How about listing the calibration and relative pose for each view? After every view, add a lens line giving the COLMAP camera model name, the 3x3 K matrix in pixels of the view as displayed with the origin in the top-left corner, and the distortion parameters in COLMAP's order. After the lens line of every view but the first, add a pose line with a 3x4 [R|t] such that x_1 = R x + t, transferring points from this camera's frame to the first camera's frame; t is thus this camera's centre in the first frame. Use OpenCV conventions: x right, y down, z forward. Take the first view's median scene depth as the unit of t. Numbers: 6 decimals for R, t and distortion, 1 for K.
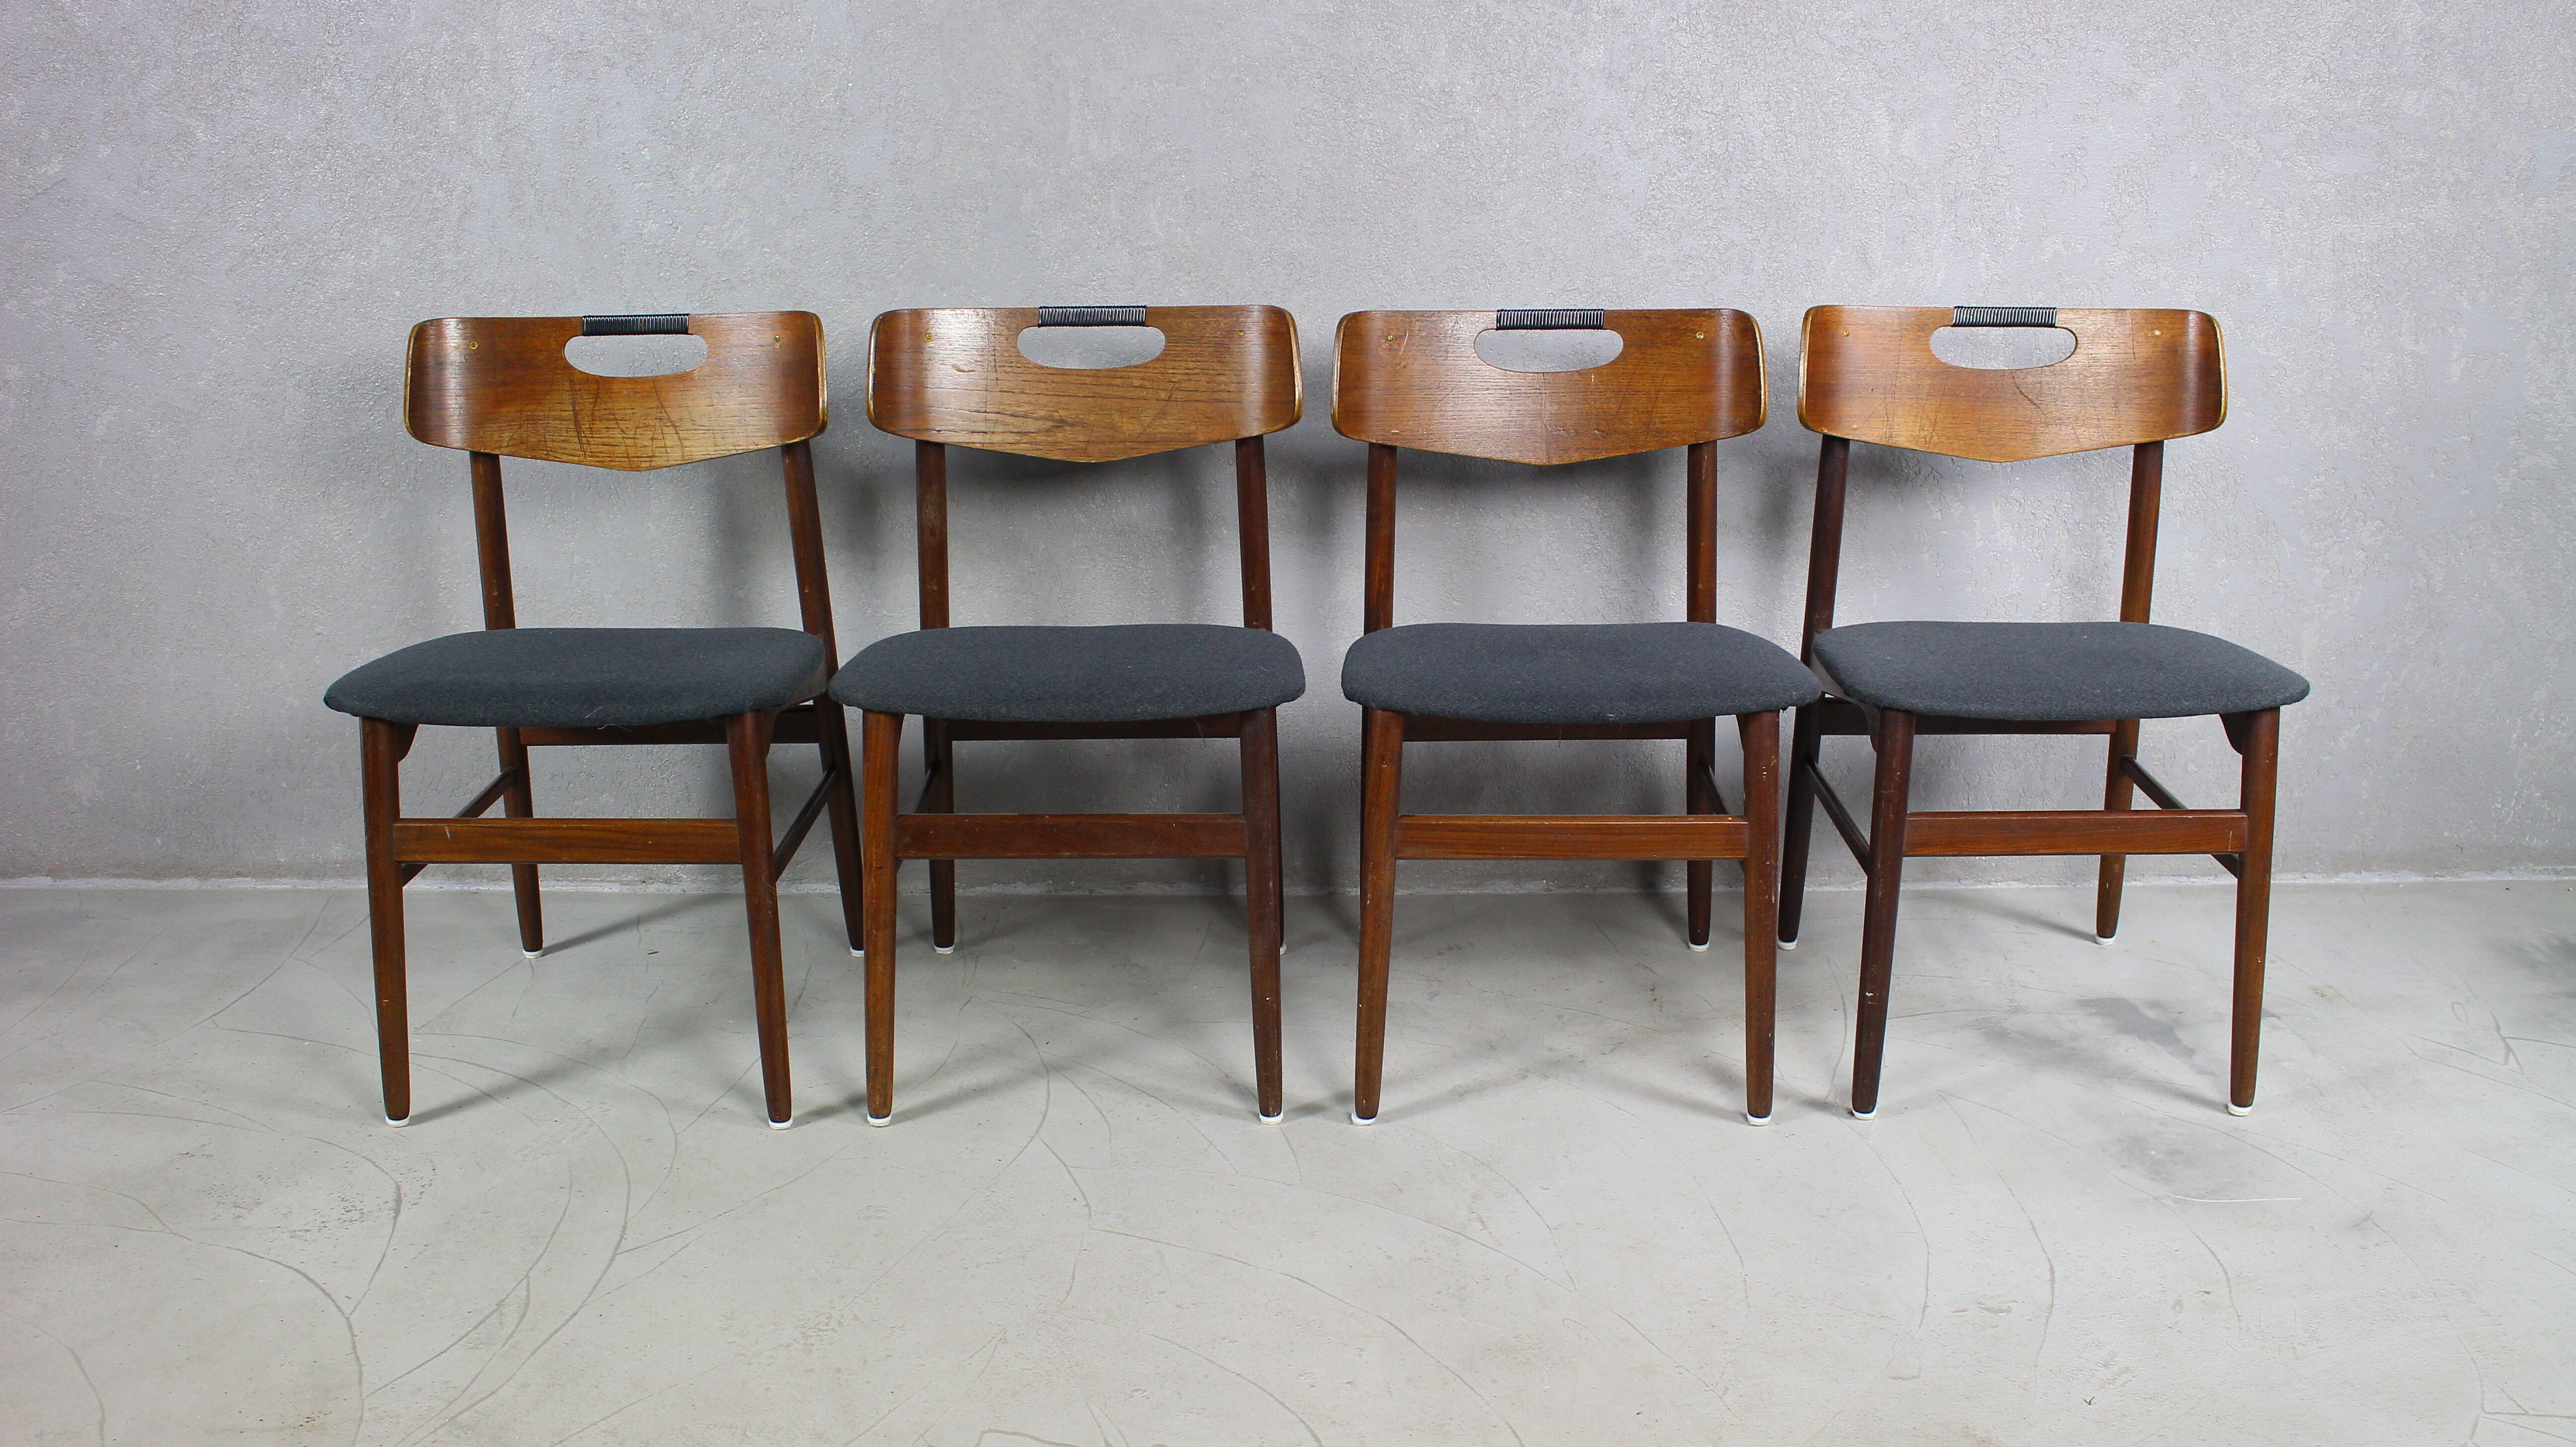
lens RADIAL K [[2381.6, 0, 1252.5], [0, 2381.6, 687.2], [0, 0, 1]] dist [-0.091373, 0.000000]
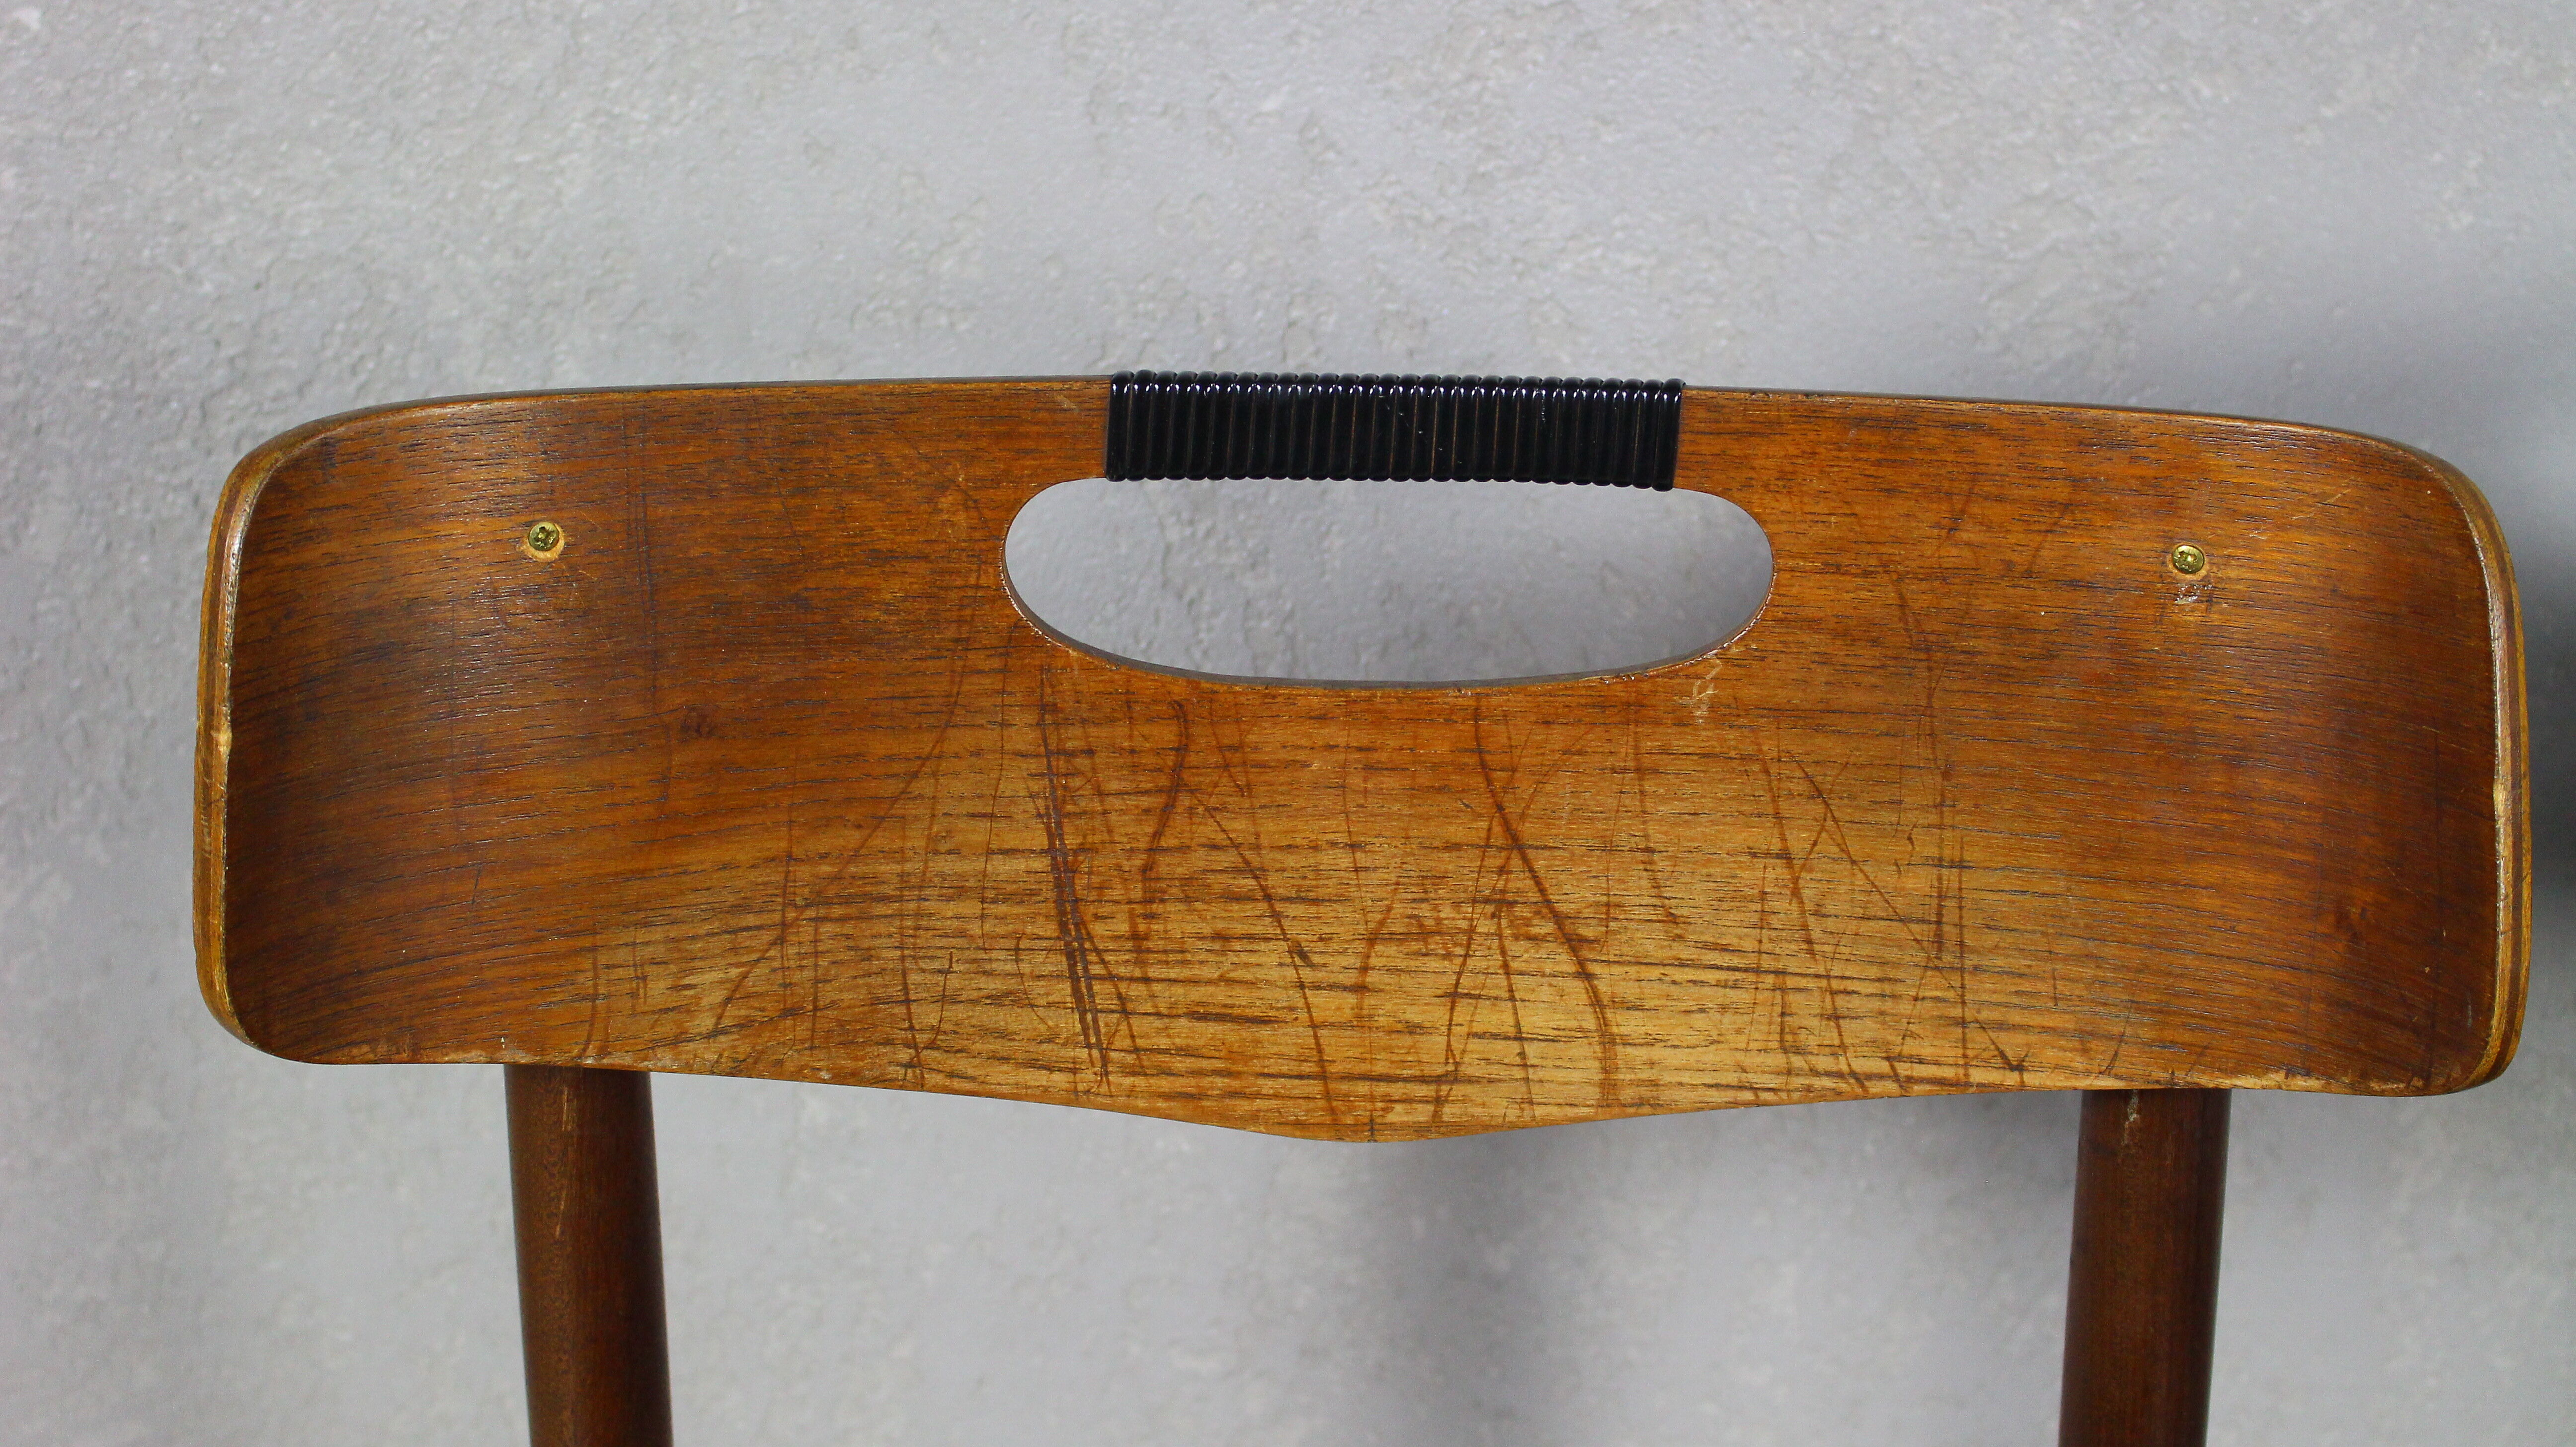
lens RADIAL K [[4249.7, 0, 1302.5], [0, 4249.7, 744.7], [0, 0, 1]] dist [-0.039727, 0.000000]
pose [[0.999812, 0.018495, -0.005894, -0.266806], [-0.017370, 0.987964, 0.153709, -0.181639], [0.008666, -0.153577, 0.988099, 0.657507]]
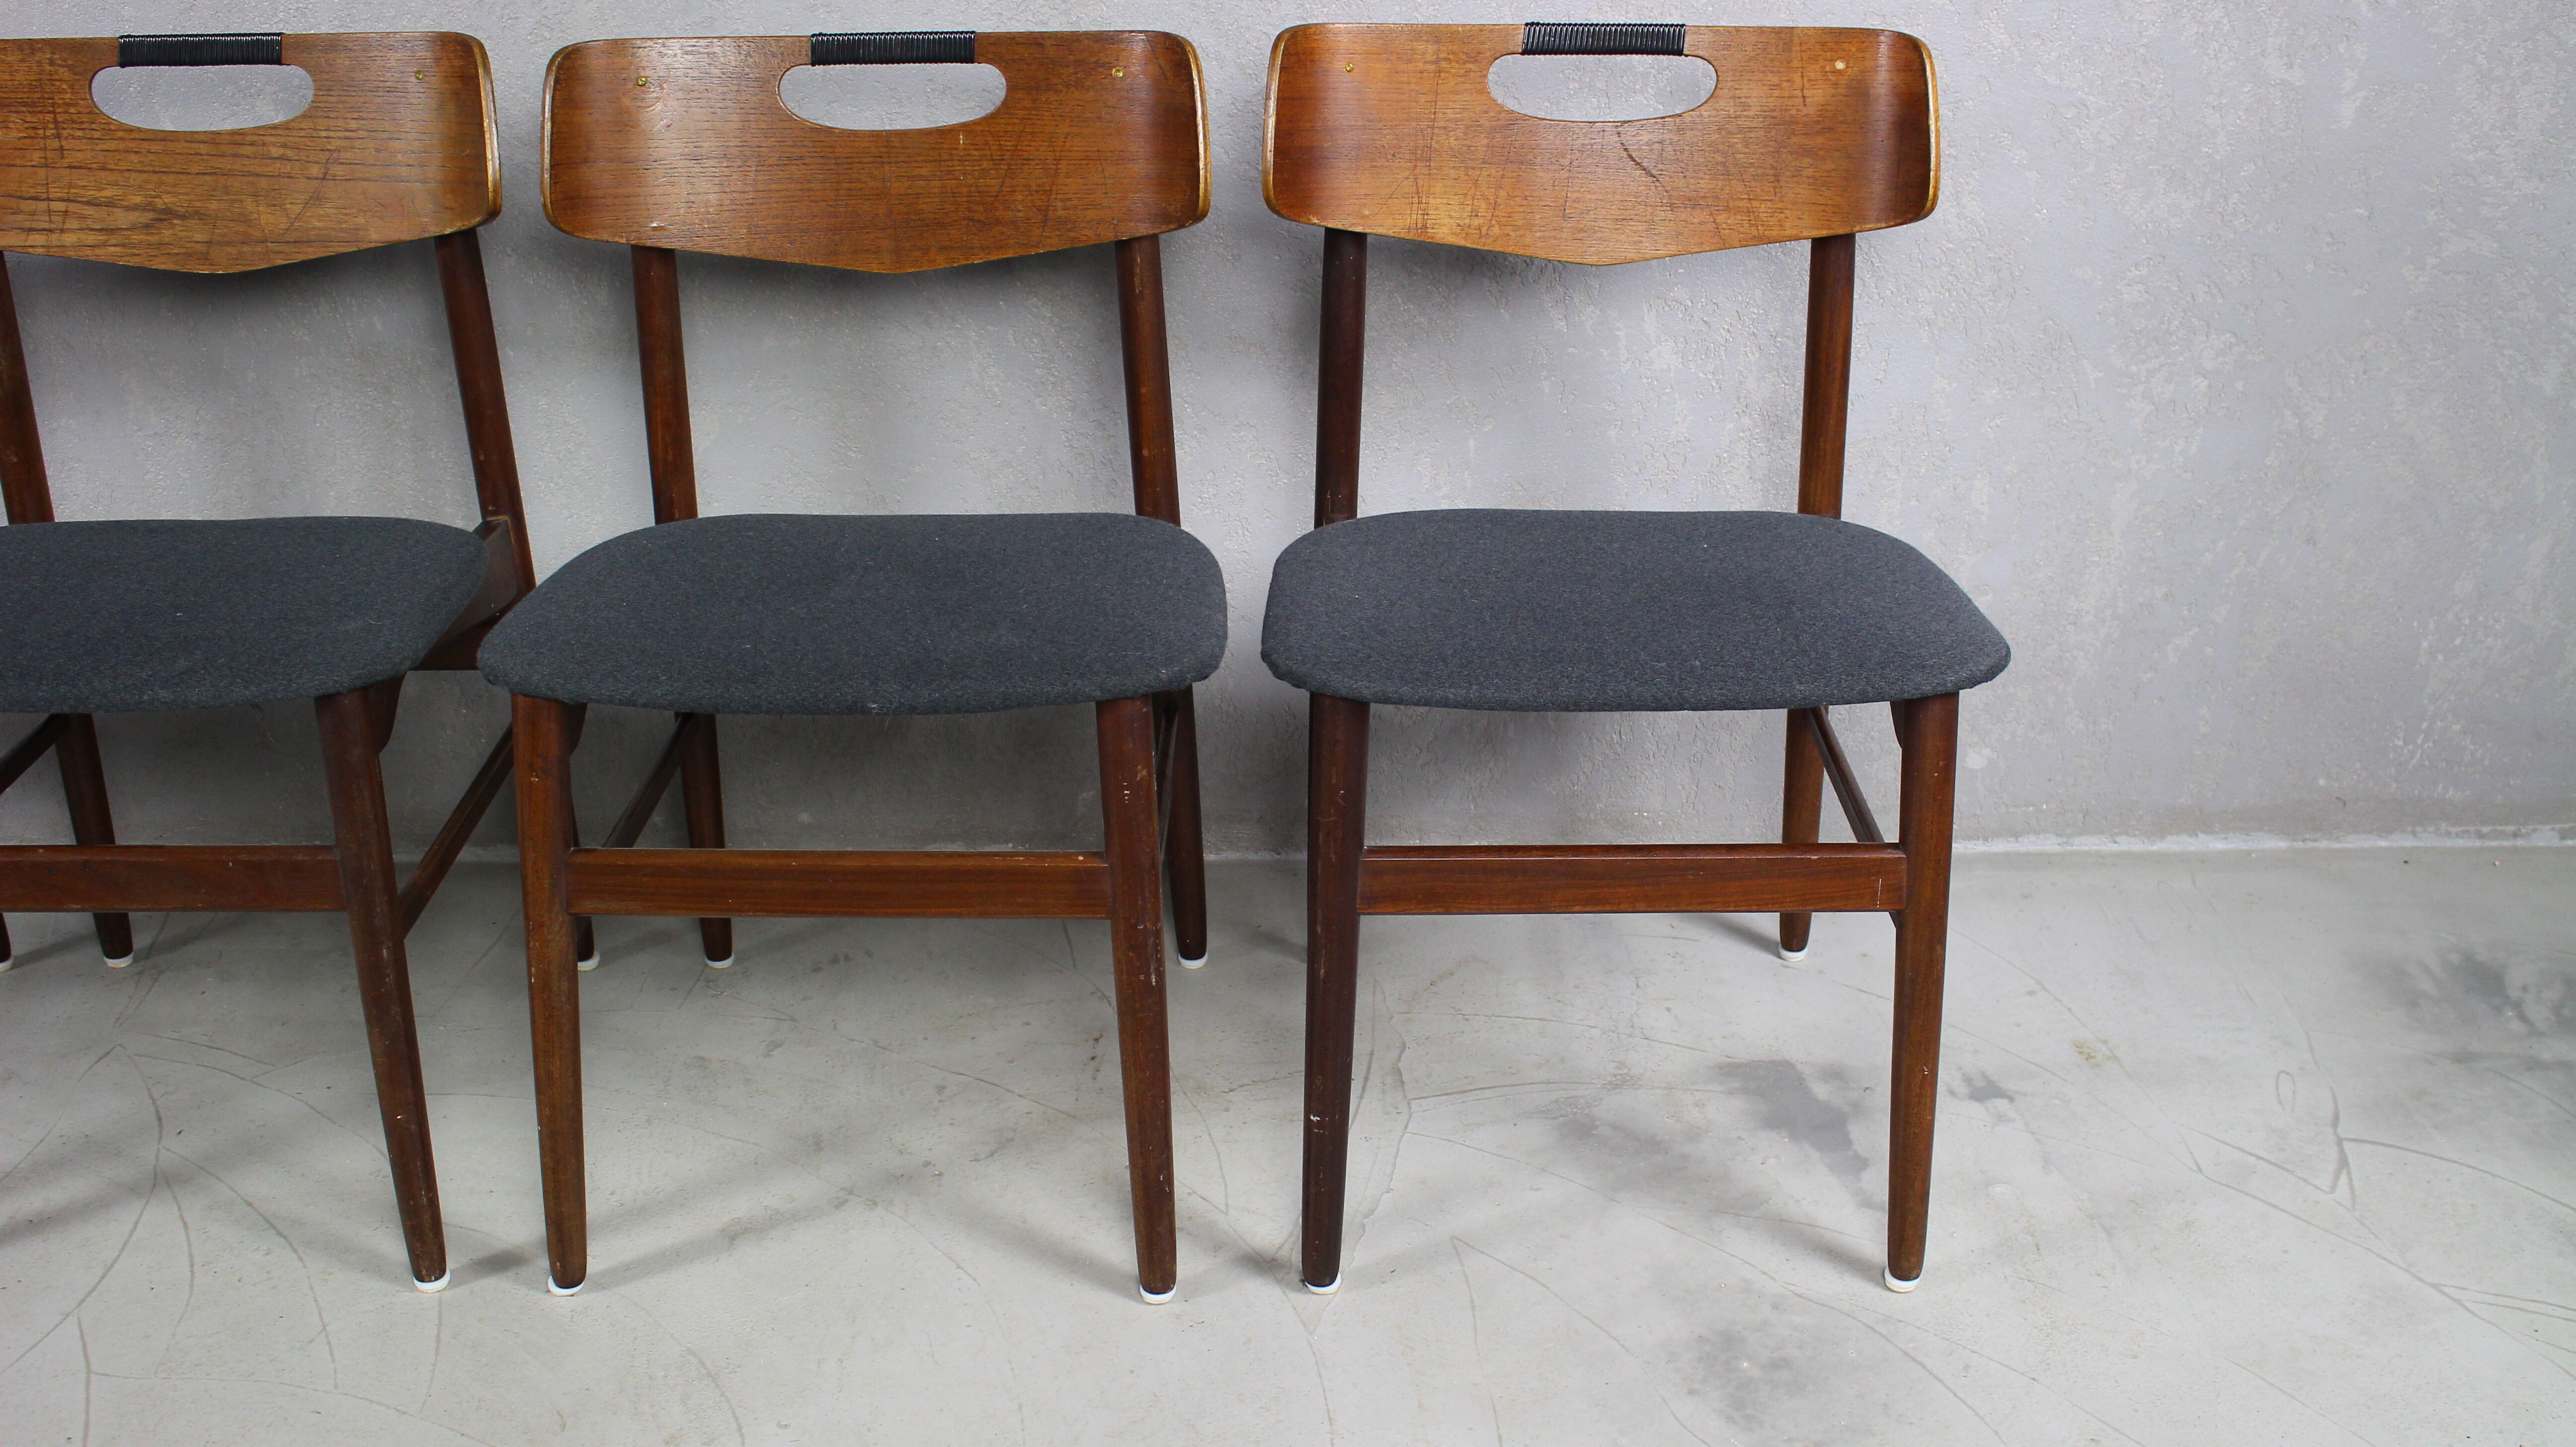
lens RADIAL K [[2640.9, 0, 1253.3], [0, 2640.9, 666.4], [0, 0, 1]] dist [-0.088826, 0.000000]
pose [[0.999980, -0.000869, 0.006288, 0.219842], [0.000127, 0.993125, 0.117056, -0.071631], [-0.006347, -0.117053, 0.993105, 0.271636]]
